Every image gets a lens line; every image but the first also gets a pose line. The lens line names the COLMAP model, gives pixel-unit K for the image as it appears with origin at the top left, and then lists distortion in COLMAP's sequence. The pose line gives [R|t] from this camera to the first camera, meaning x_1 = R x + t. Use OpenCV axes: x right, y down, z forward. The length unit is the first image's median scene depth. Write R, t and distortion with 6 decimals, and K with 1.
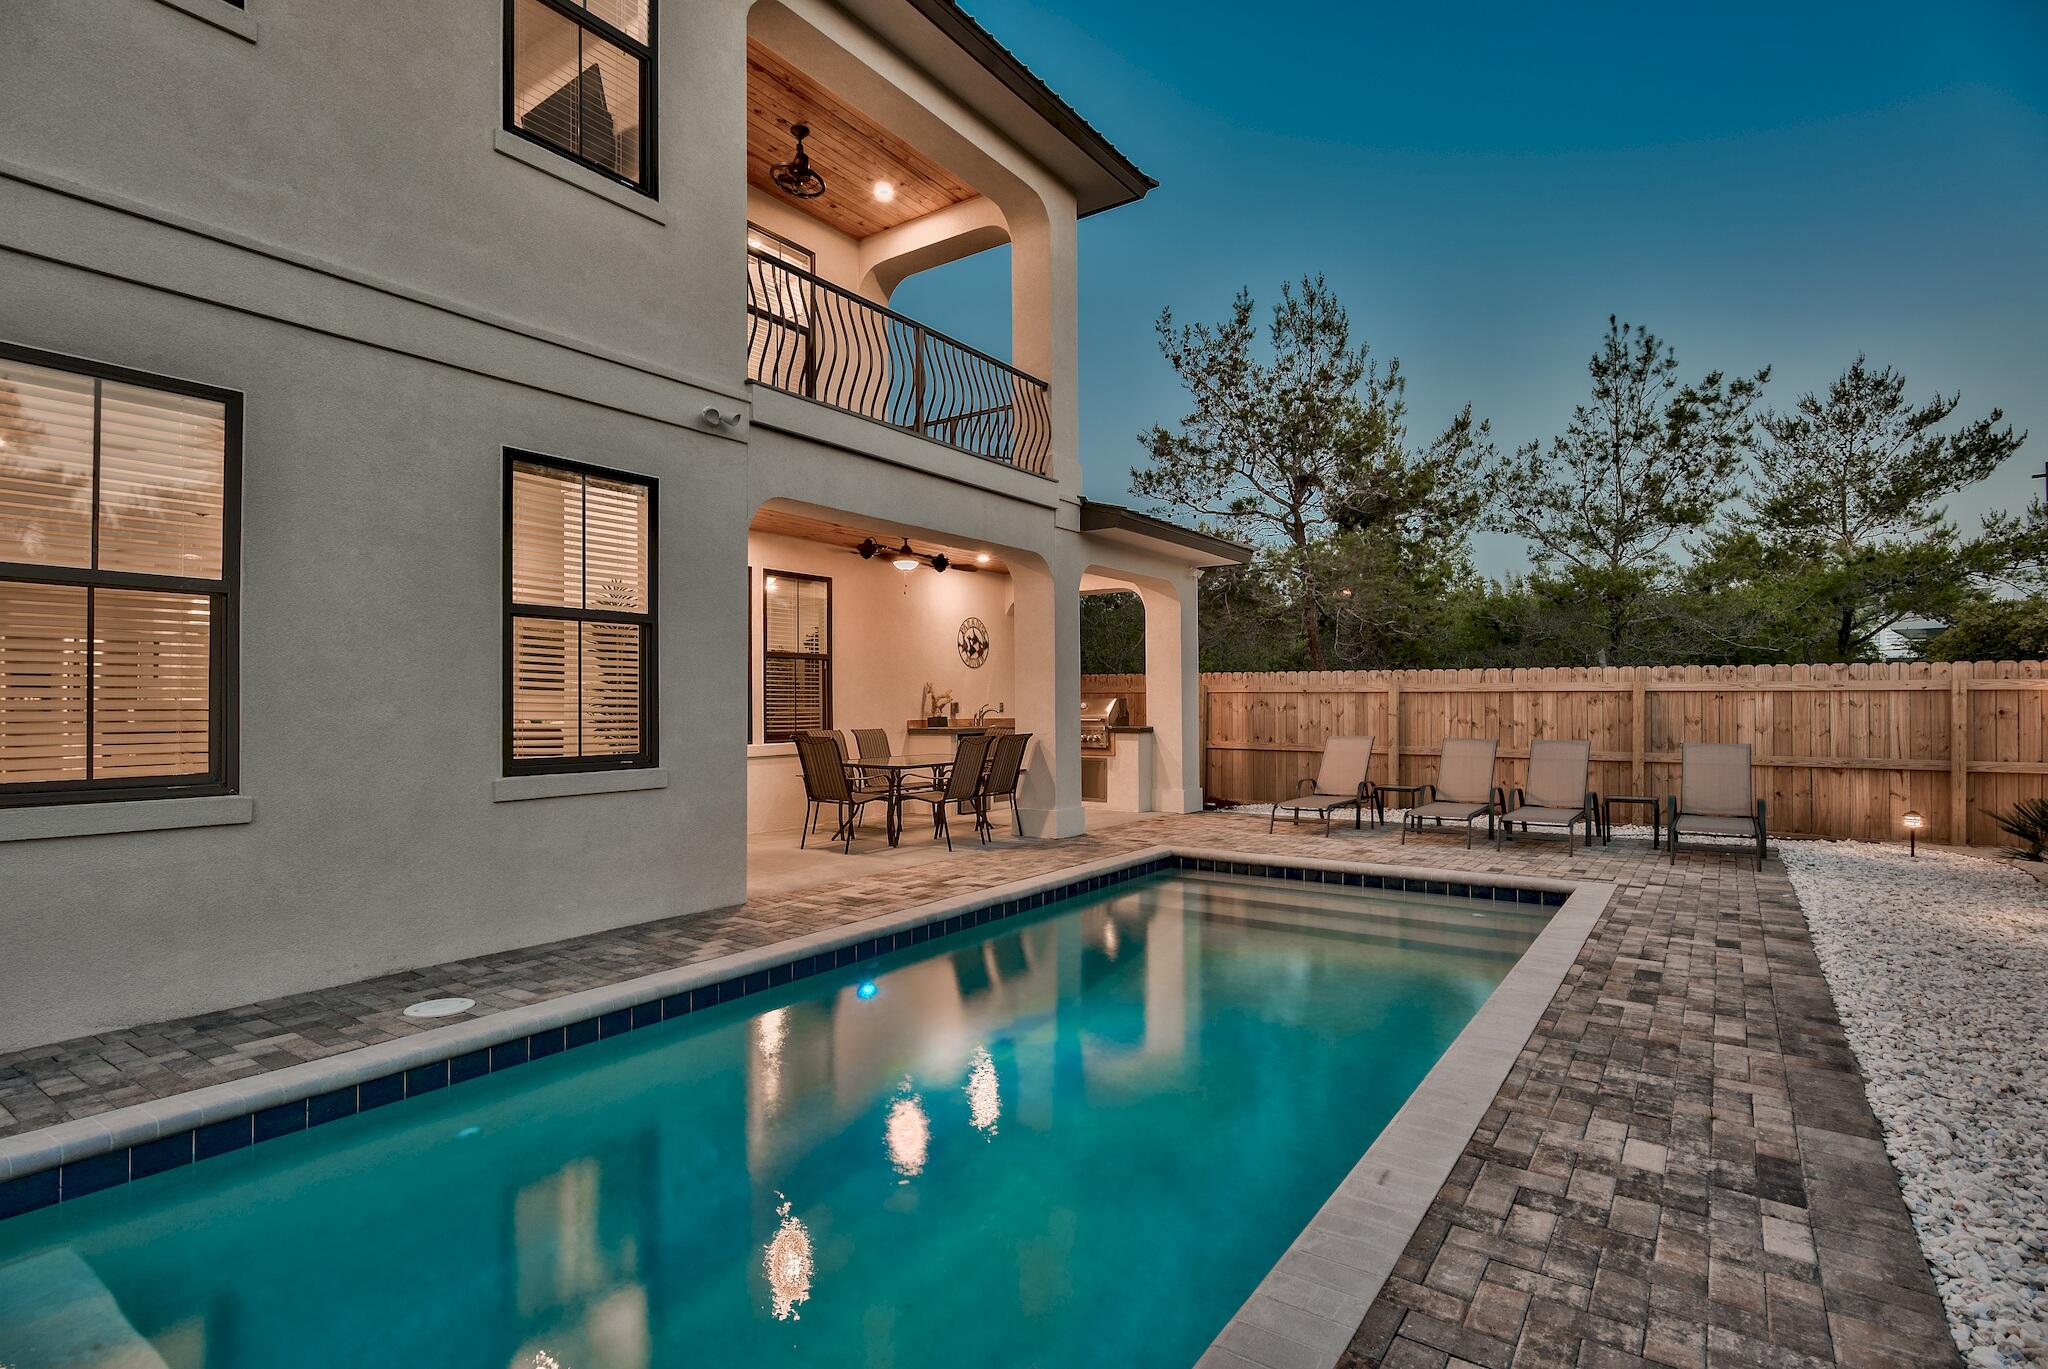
lens RADIAL K [[1017.1, 0, 1033.9], [0, 1017.1, 683.0], [0, 0, 1]] dist [-0.002261, 0.000586]
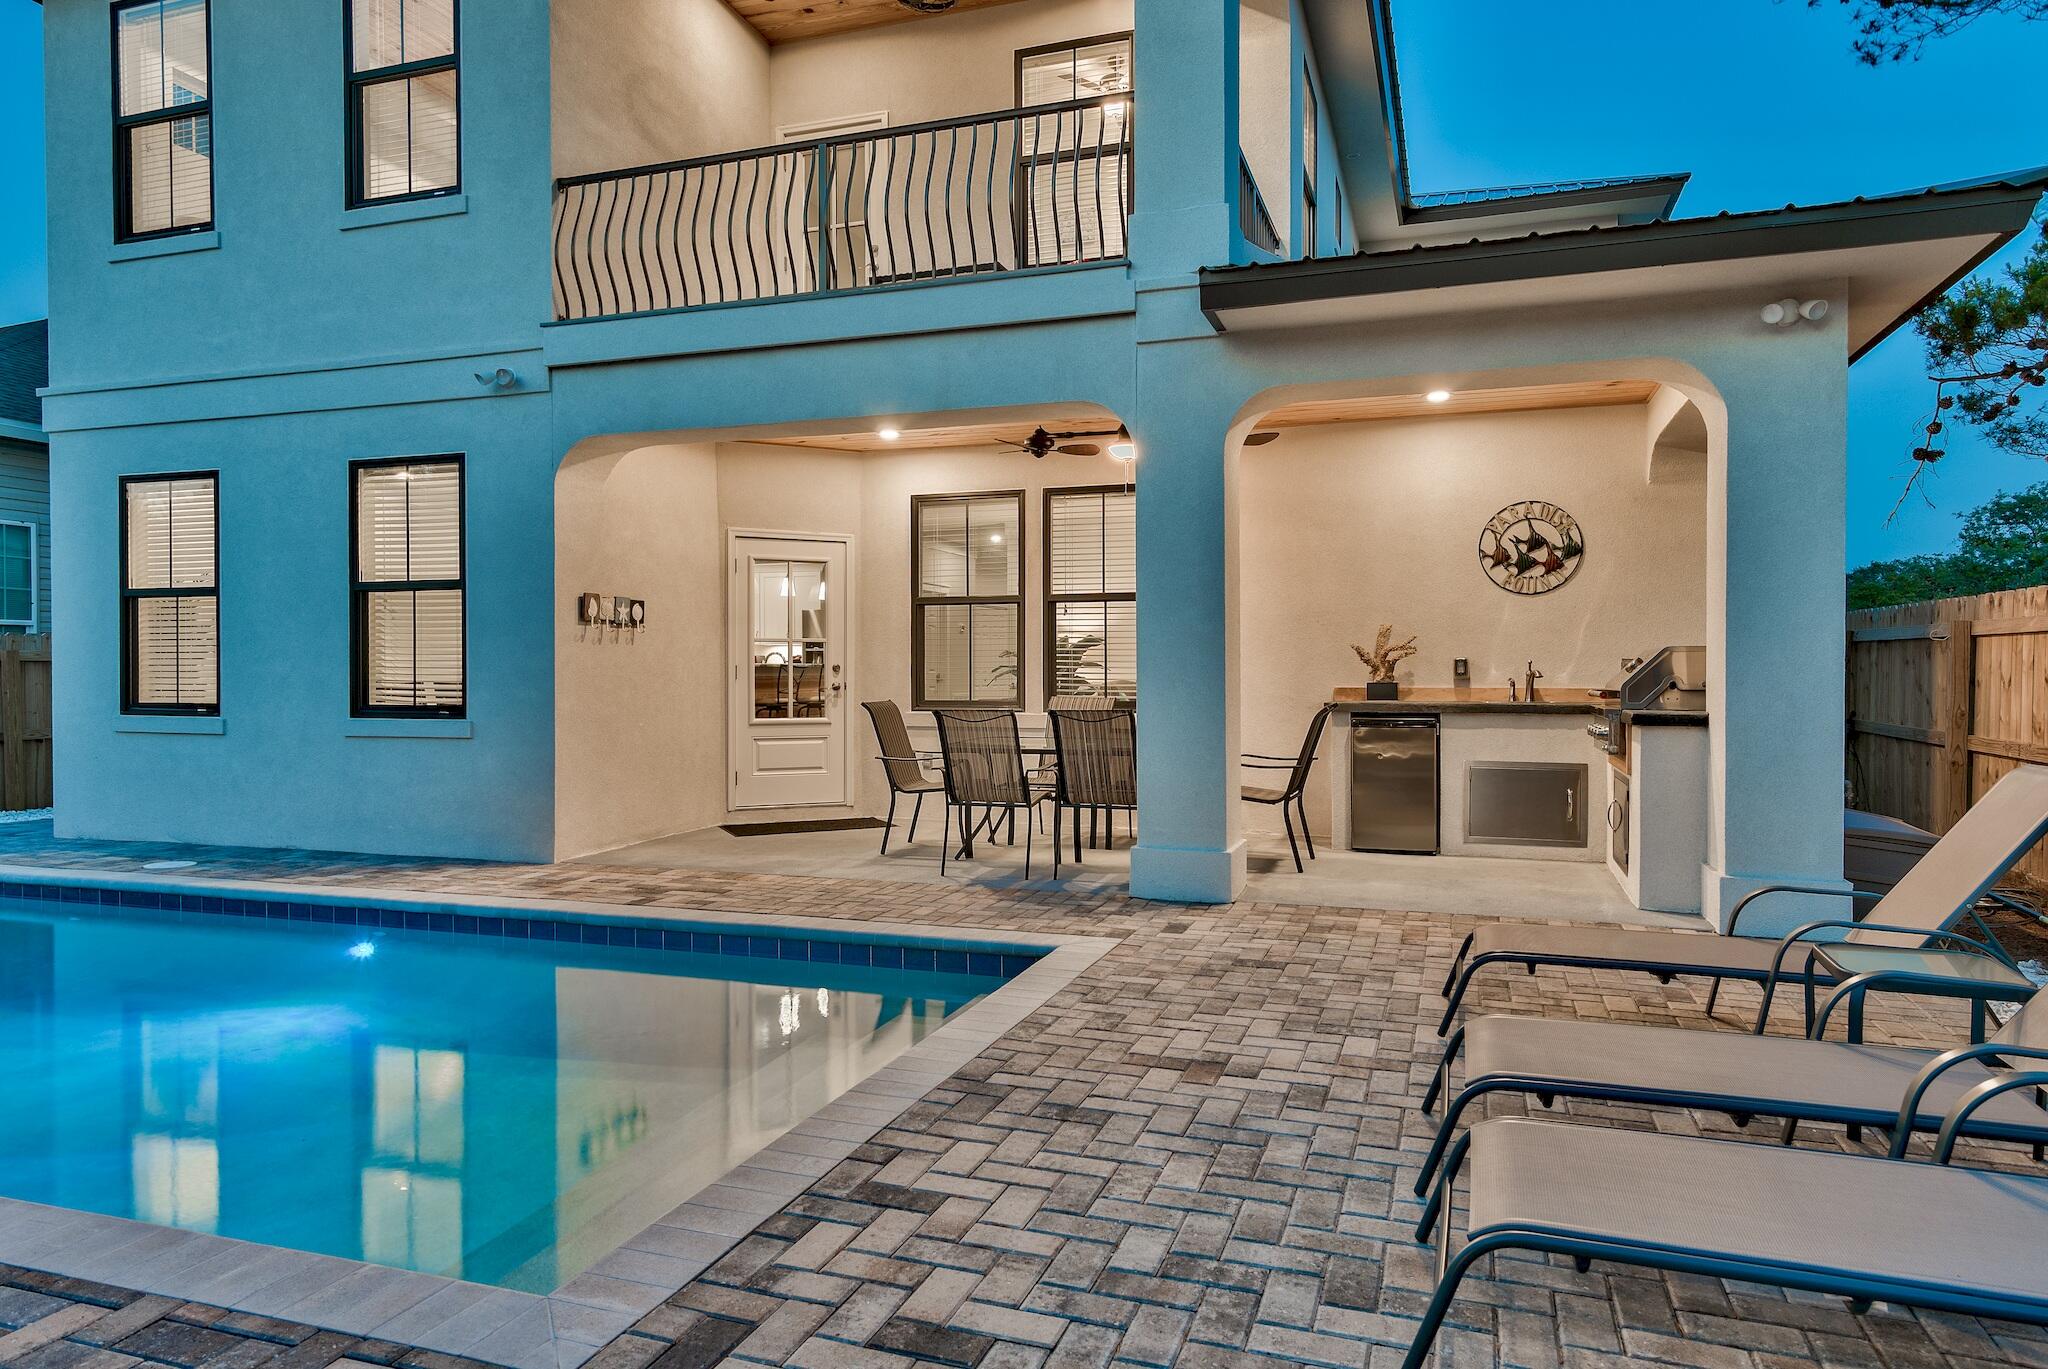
lens RADIAL K [[1251.1, 0, 1026.5], [0, 1251.1, 678.4], [0, 0, 1]] dist [0.005800, 0.000431]
pose [[0.264548, 0.016315, -0.964235, 1.076352], [0.017994, 0.999599, 0.021850, 0.020333], [0.964205, -0.023131, 0.264148, 1.218446]]
